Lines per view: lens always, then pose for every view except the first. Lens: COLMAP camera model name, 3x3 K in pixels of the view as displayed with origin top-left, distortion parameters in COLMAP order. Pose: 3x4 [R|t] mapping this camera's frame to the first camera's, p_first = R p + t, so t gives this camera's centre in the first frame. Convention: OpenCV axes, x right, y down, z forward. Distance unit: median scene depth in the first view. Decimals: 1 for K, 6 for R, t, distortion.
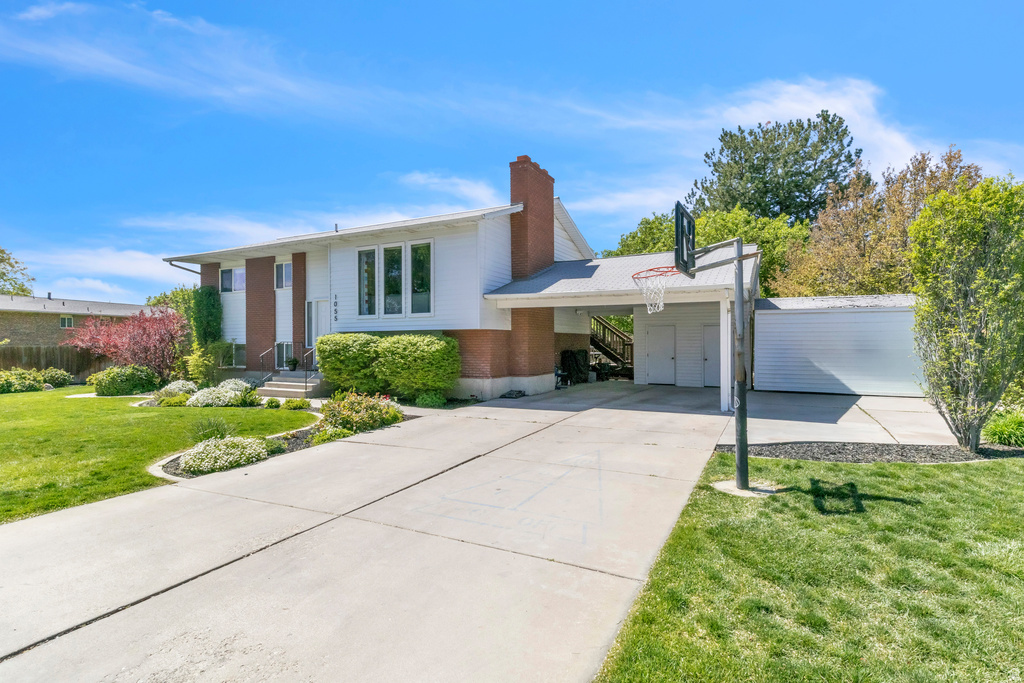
lens RADIAL K [[495.1, 0, 512.2], [0, 495.1, 341.7], [0, 0, 1]] dist [0.002518, 0.000418]
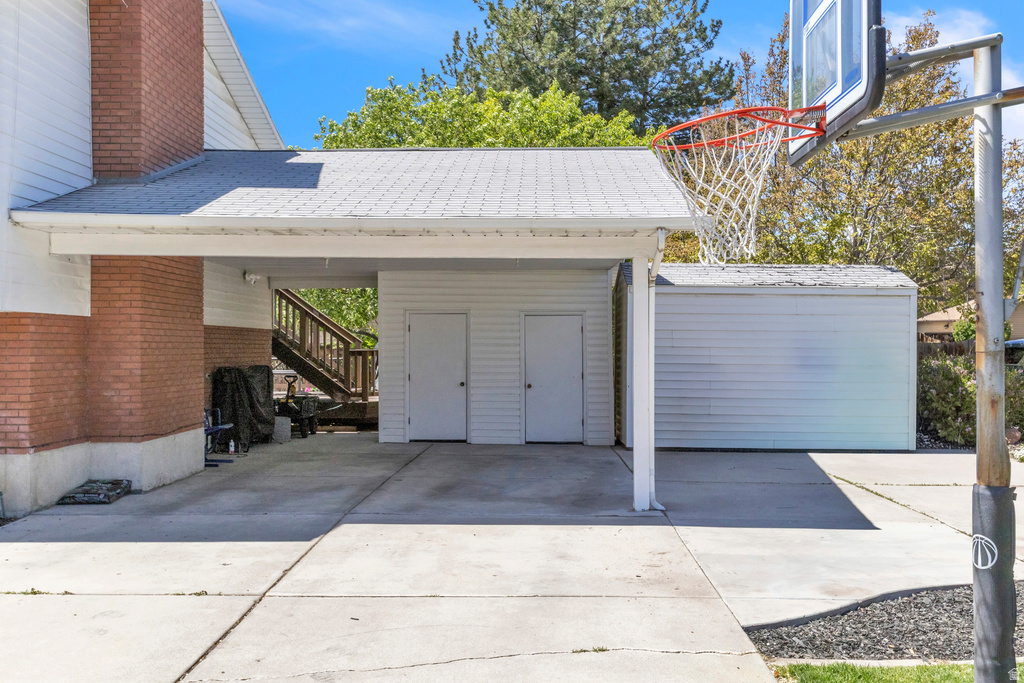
lens RADIAL K [[956.9, 0, 513.6], [0, 956.9, 343.5], [0, 0, 1]] dist [0.015678, 0.000000]
pose [[0.897688, 0.007238, 0.440571, -0.029692], [-0.006753, 0.999974, -0.002669, -0.002629], [-0.440579, -0.000579, 0.897714, 0.193276]]
